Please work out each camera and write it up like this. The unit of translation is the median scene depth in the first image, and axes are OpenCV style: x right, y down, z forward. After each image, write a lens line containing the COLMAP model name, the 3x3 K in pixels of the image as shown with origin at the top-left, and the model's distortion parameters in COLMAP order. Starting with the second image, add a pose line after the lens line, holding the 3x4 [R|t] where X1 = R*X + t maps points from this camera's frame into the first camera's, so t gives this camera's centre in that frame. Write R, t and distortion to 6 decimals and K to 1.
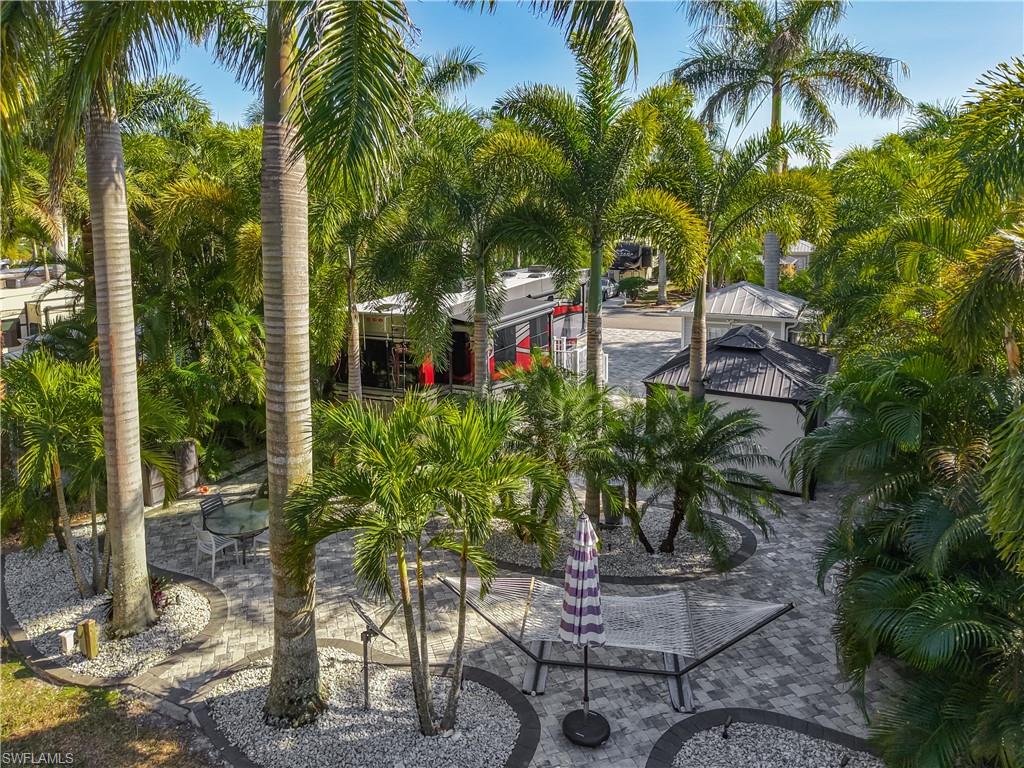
lens RADIAL K [[720.6, 0, 475.2], [0, 720.6, 305.8], [0, 0, 1]] dist [0.005928, -0.000109]
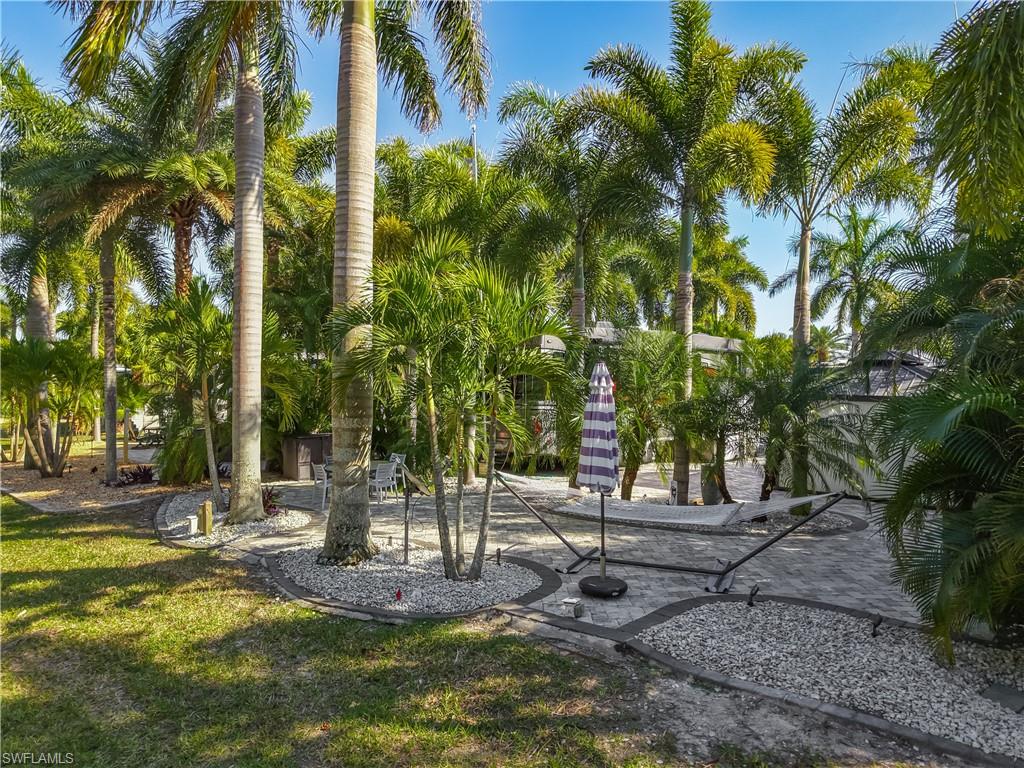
lens RADIAL K [[698.4, 0, 507.4], [0, 698.4, 399.3], [0, 0, 1]] dist [0.003712, -0.000956]
pose [[0.966911, 0.025328, -0.253852, 0.233291], [-0.048678, 0.995094, -0.086126, 0.370455], [0.250425, 0.095634, 0.963401, 0.019512]]
